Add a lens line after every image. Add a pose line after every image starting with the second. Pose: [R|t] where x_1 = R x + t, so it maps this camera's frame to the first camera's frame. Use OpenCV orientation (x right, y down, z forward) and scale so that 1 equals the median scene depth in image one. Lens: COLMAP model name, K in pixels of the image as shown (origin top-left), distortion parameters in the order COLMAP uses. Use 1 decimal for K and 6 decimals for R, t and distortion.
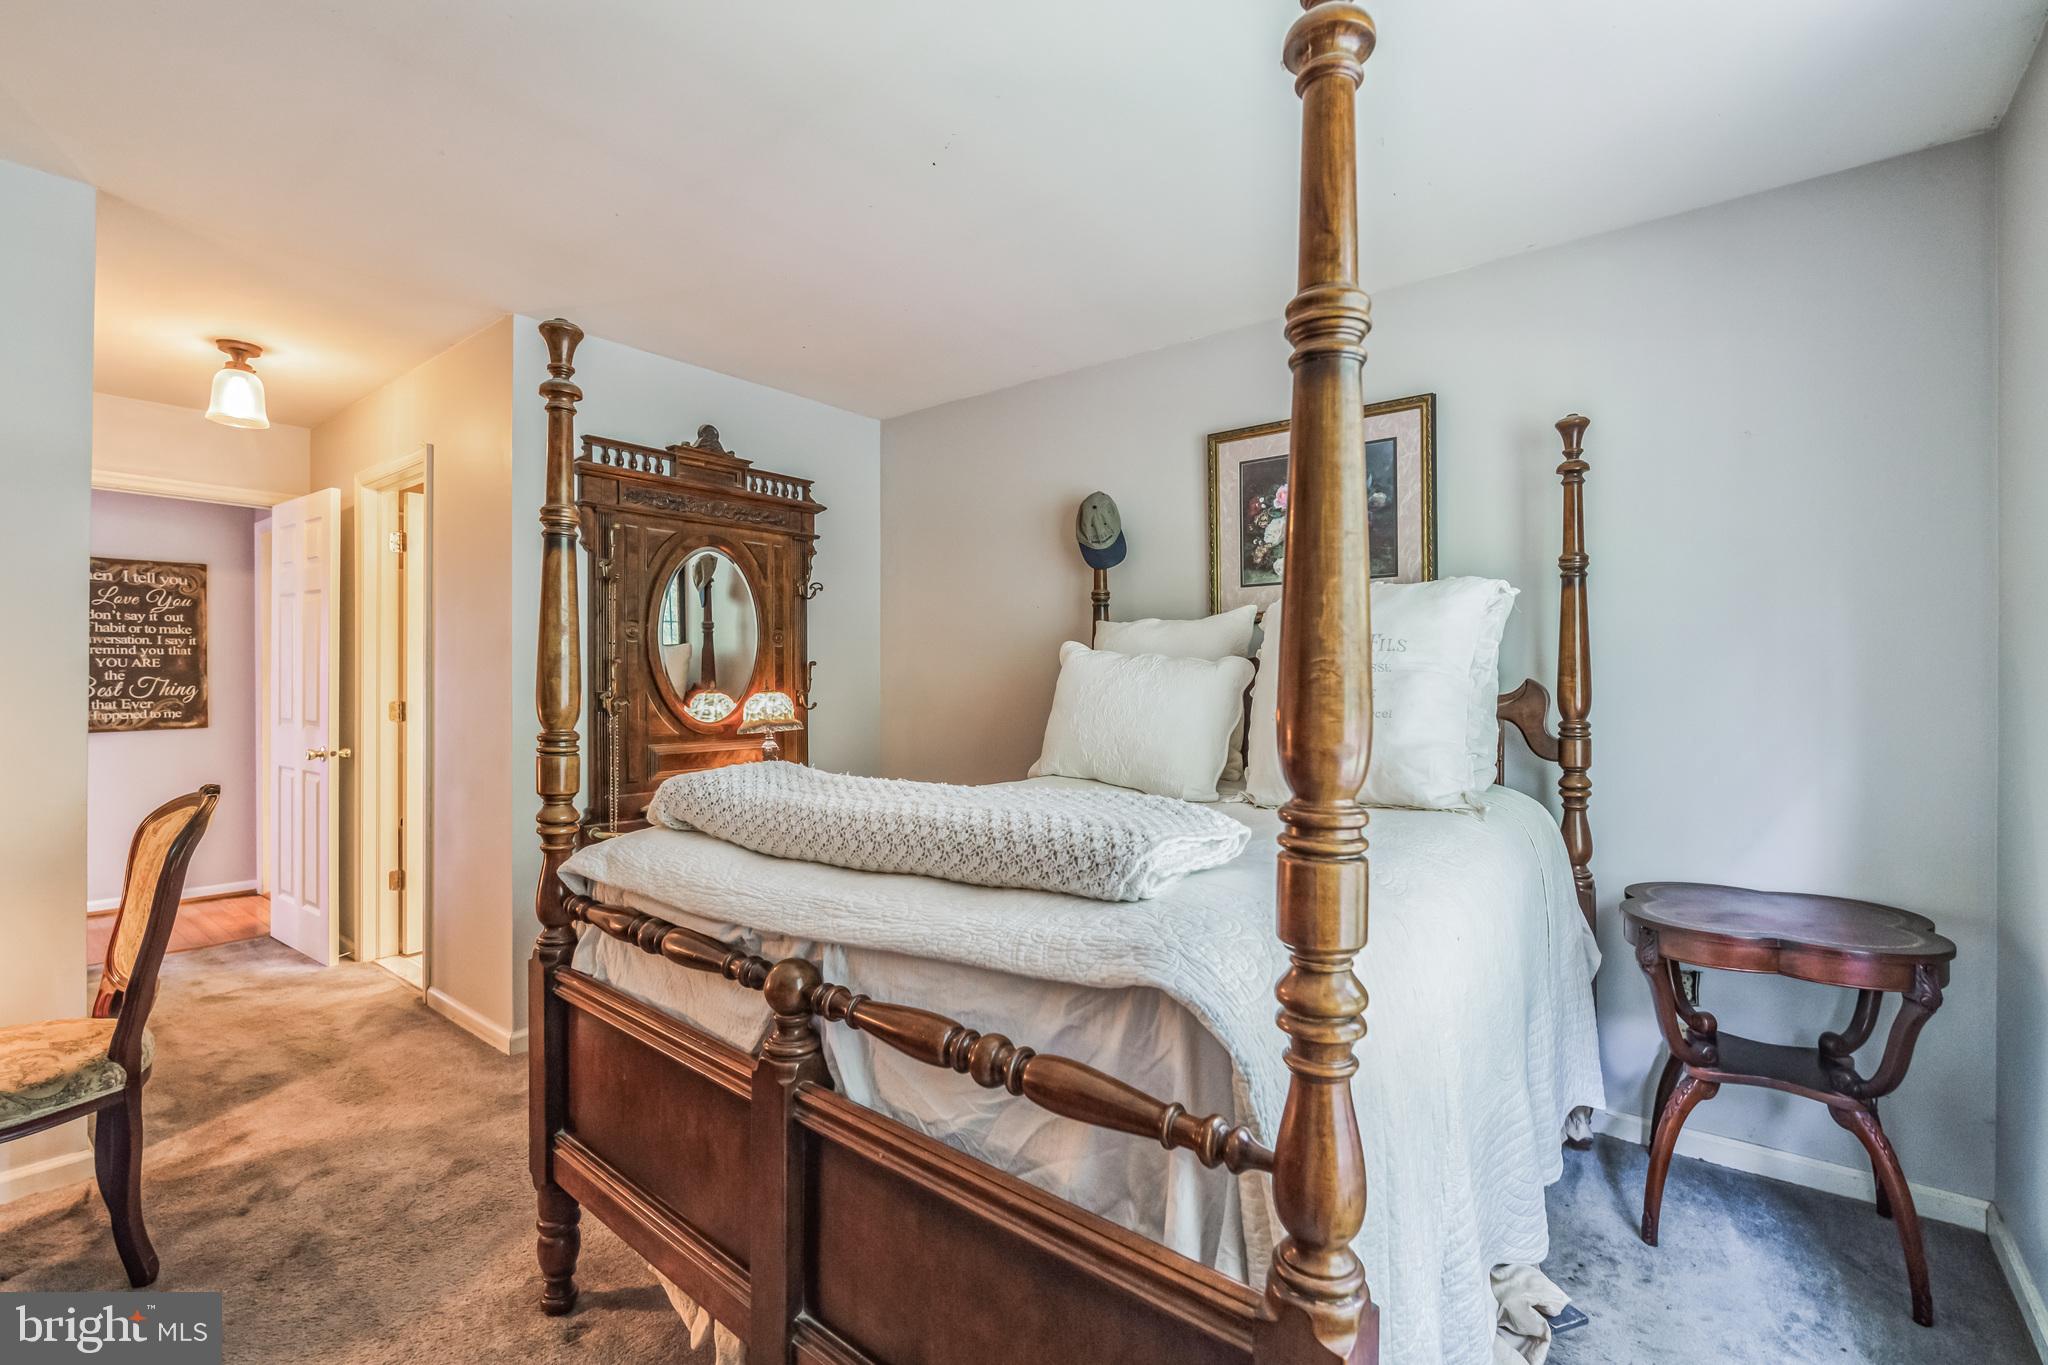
lens RADIAL K [[919.3, 0, 1021.8], [0, 919.3, 681.3], [0, 0, 1]] dist [-0.008720, 0.000271]
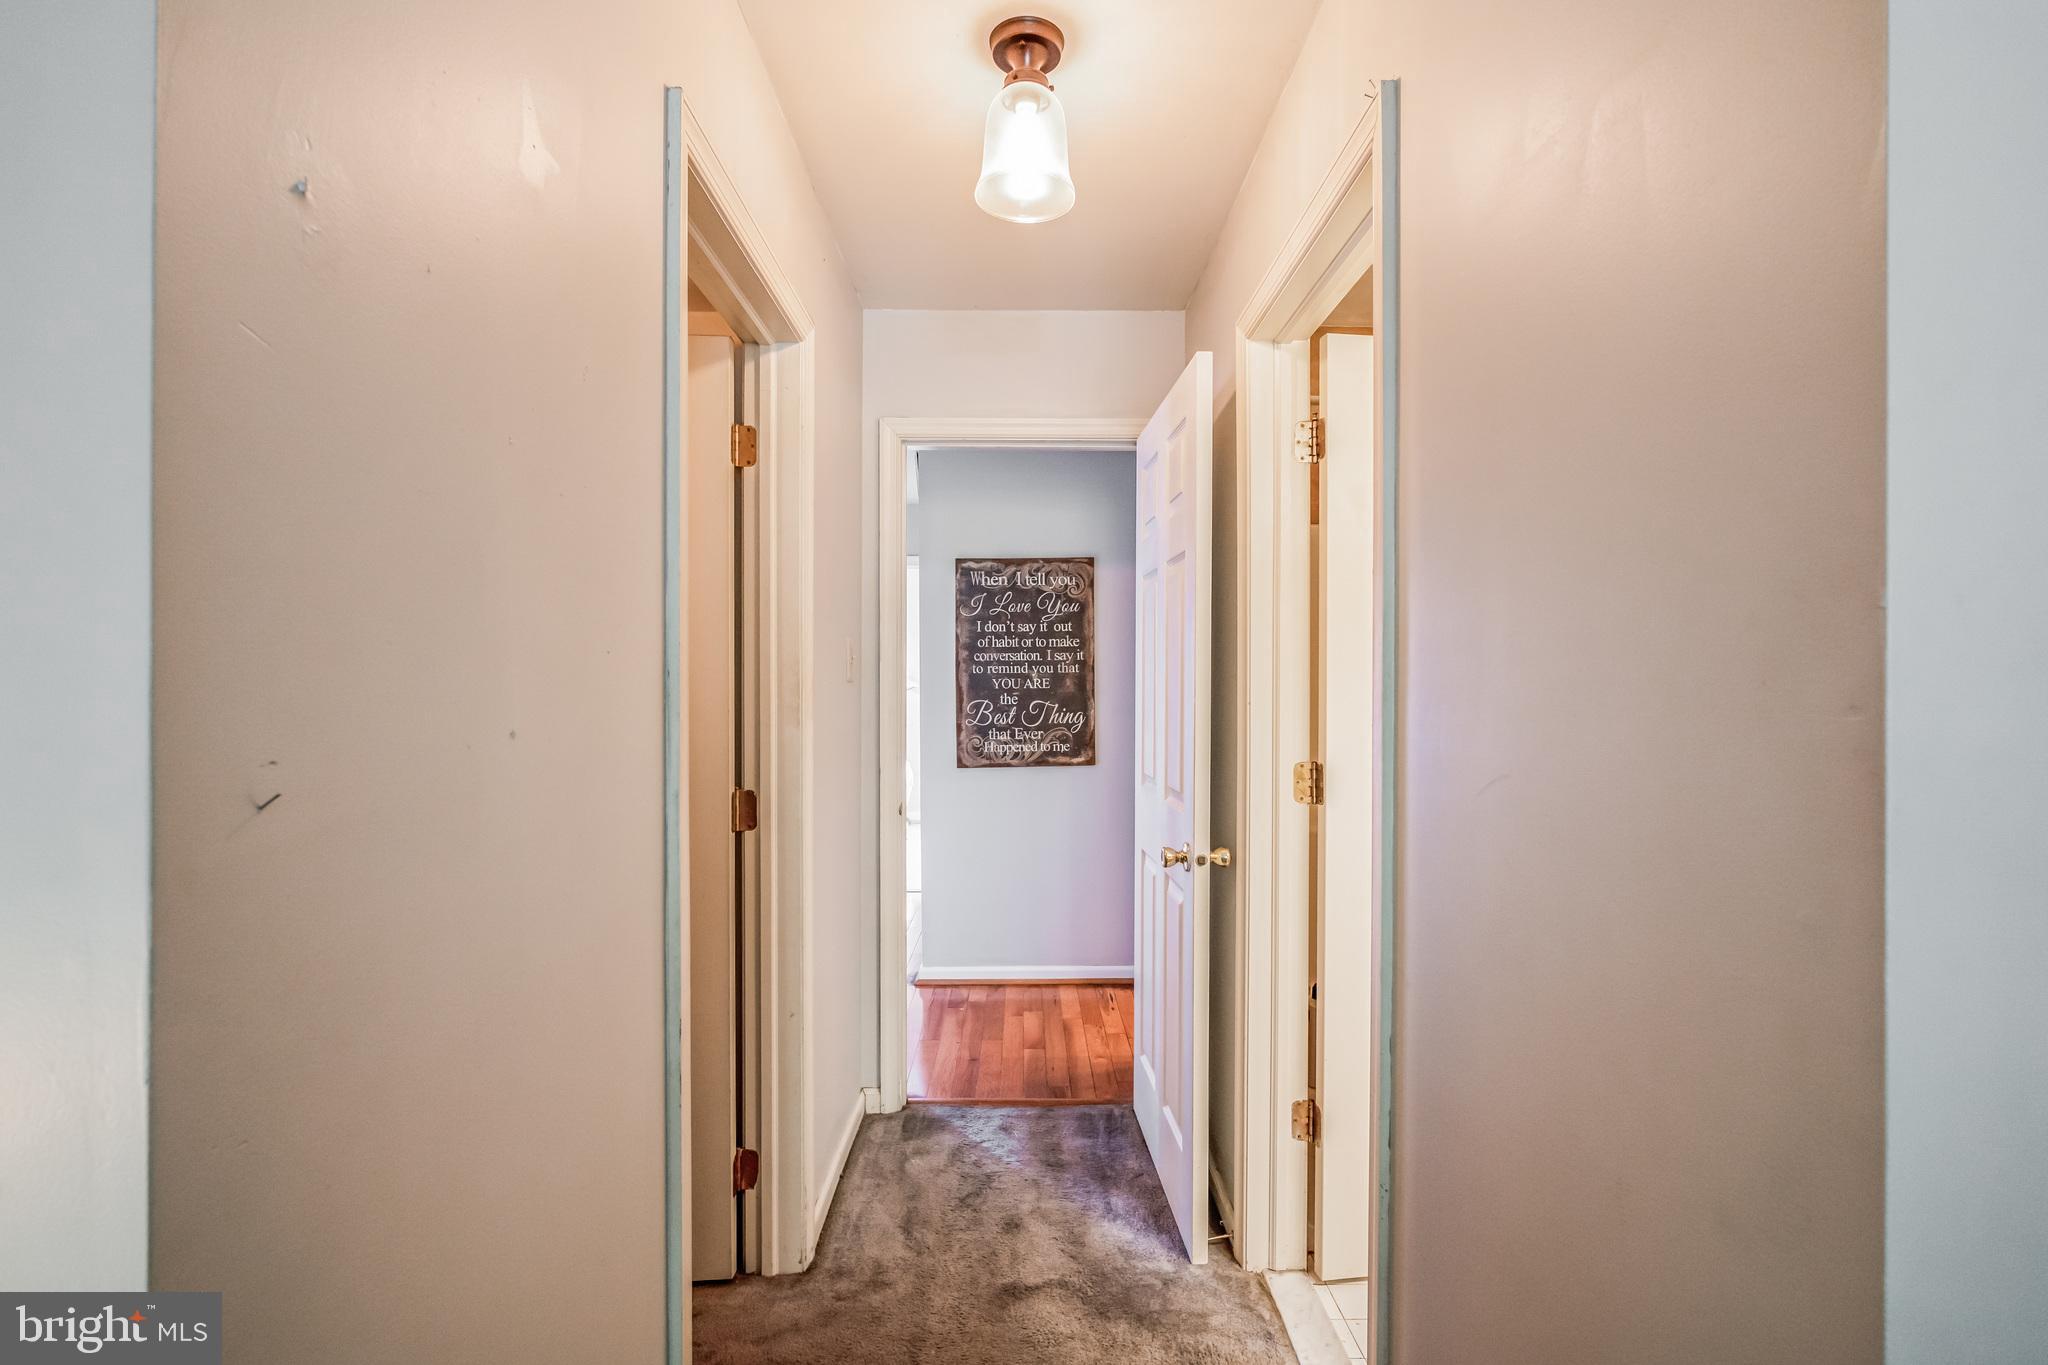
lens RADIAL K [[919.3, 0, 1022.1], [0, 919.3, 691.8], [0, 0, 1]] dist [-0.008720, 0.000271]
pose [[0.625682, 0.002021, -0.780075, -0.329137], [-0.002067, 0.999997, 0.000934, -0.013688], [0.780075, 0.001028, 0.625685, 0.478119]]
